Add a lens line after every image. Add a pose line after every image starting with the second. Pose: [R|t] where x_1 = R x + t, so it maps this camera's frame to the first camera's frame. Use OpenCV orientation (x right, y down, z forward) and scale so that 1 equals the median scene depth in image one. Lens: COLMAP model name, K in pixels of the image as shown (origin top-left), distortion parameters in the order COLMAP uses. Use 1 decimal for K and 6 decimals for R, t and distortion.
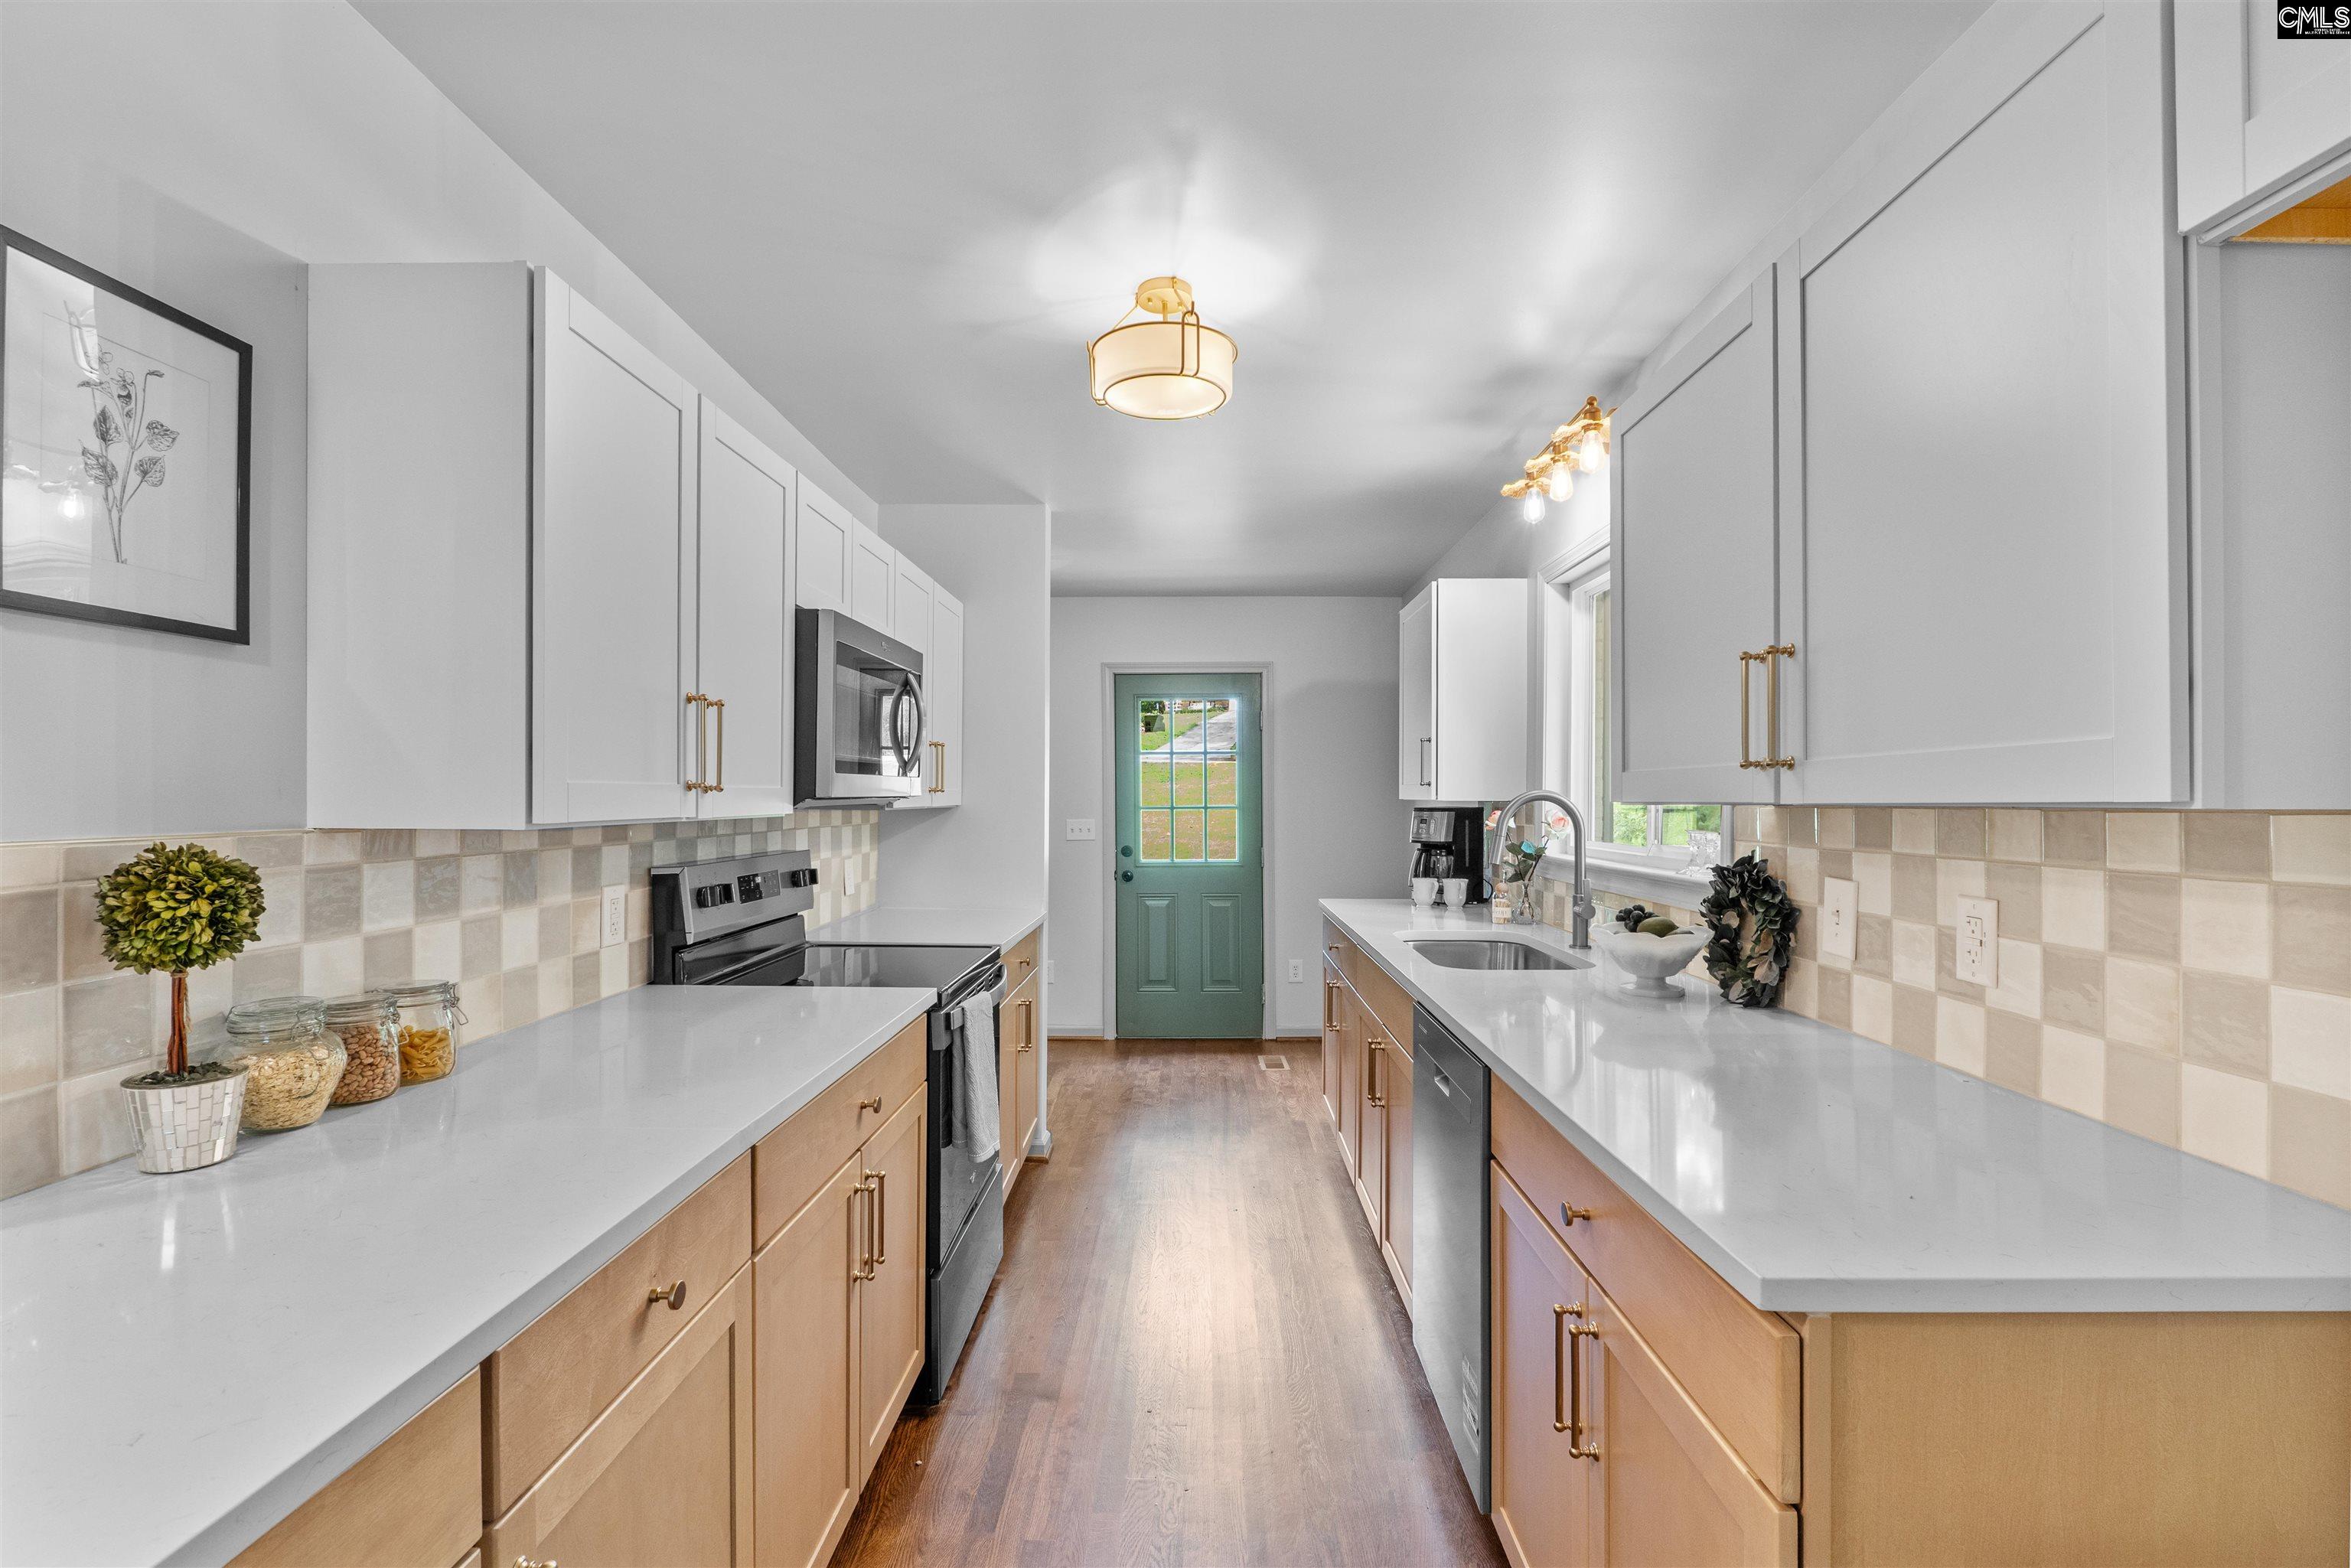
lens RADIAL K [[1083.3, 0, 1177.0], [0, 1083.3, 792.1], [0, 0, 1]] dist [0.000086, -0.000056]
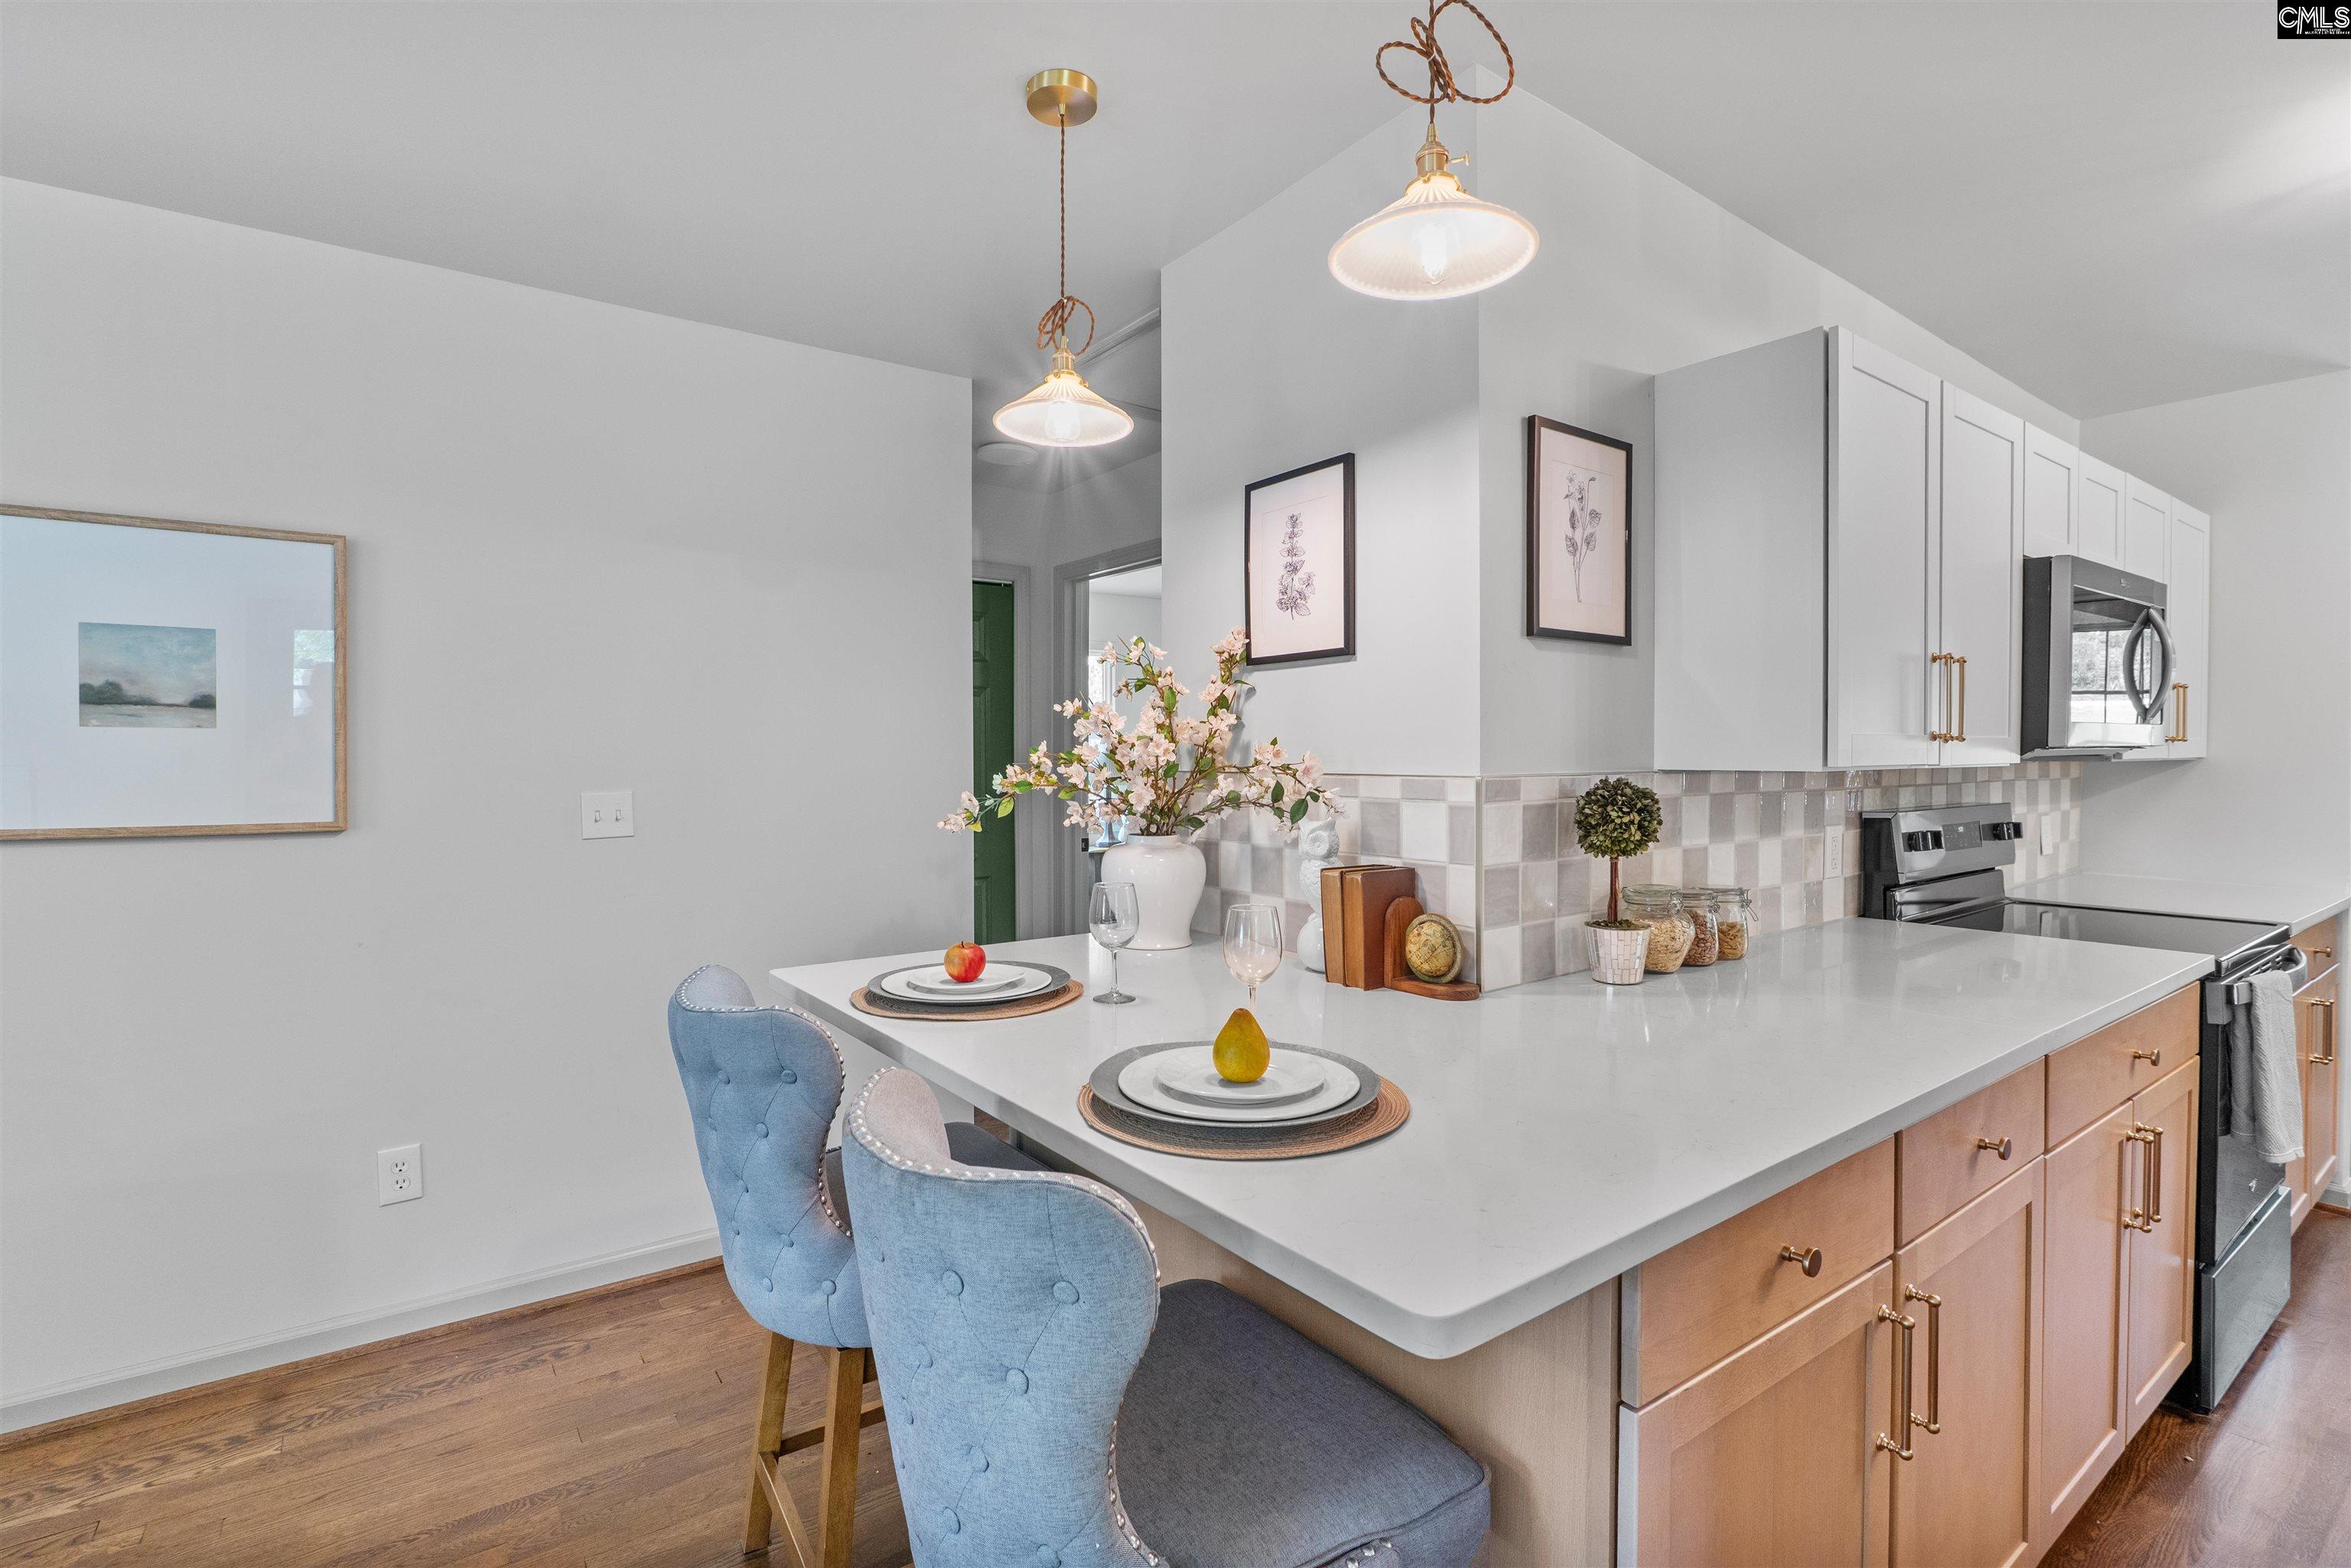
lens RADIAL K [[1092.7, 0, 1176.6], [0, 1092.7, 761.7], [0, 0, 1]] dist [-0.002092, -0.001042]
pose [[0.608203, 0.002727, -0.793777, -0.027670], [0.007222, 0.999934, 0.008969, 0.003752], [0.793749, -0.011188, 0.608143, -0.262364]]
